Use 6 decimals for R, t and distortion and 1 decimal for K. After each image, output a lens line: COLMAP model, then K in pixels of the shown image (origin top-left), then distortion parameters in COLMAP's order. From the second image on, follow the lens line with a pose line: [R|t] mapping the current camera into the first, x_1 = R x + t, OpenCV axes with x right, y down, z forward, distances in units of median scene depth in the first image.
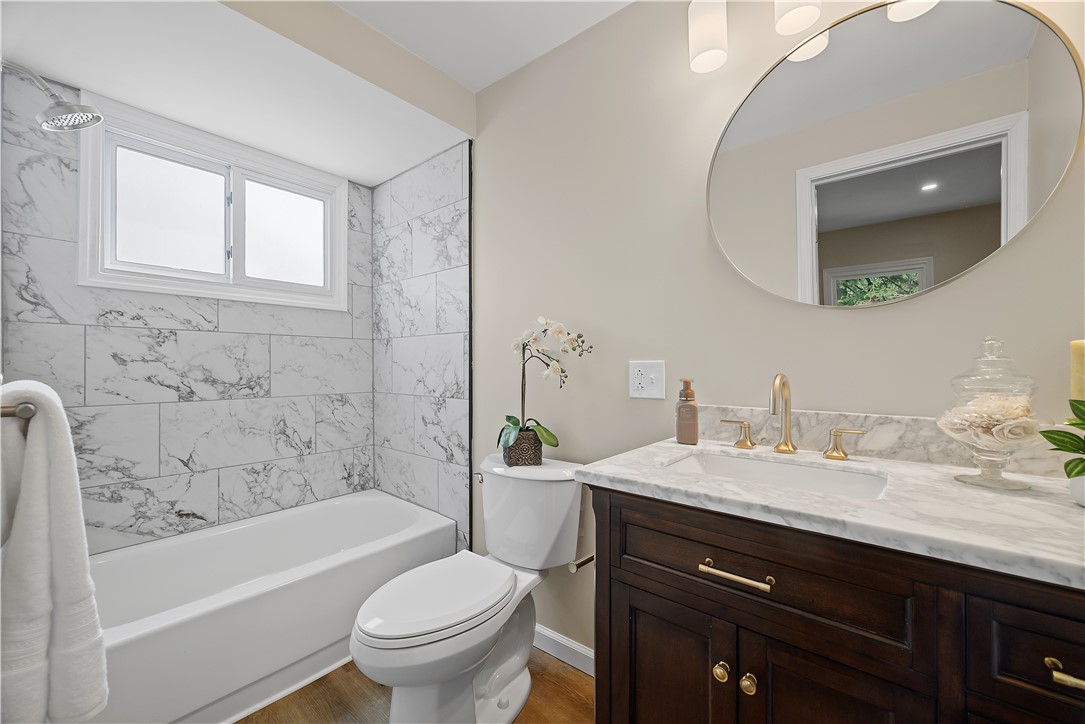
lens RADIAL K [[437.6, 0, 544.9], [0, 437.6, 367.2], [0, 0, 1]] dist [0.001296, -0.000095]
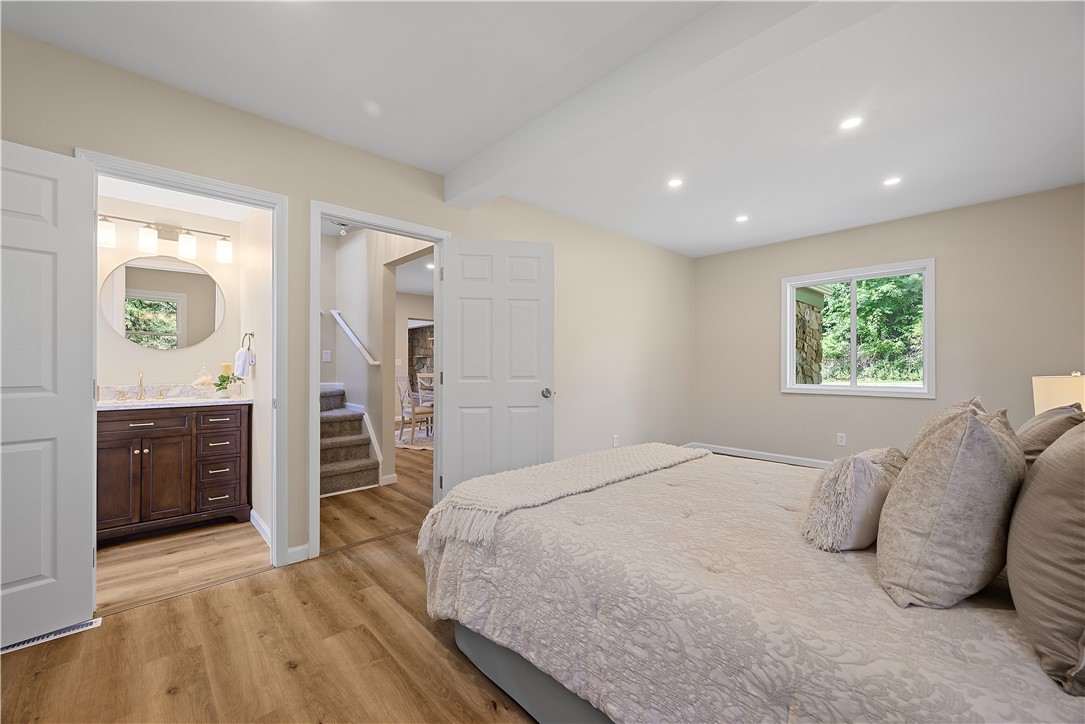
lens RADIAL K [[437.6, 0, 544.9], [0, 437.6, 367.2], [0, 0, 1]] dist [0.001296, -0.000095]
pose [[0.155472, -0.003778, 0.987833, -2.831355], [0.002244, 0.999991, 0.003471, -0.034714], [-0.987838, 0.001677, 0.155479, -3.119216]]
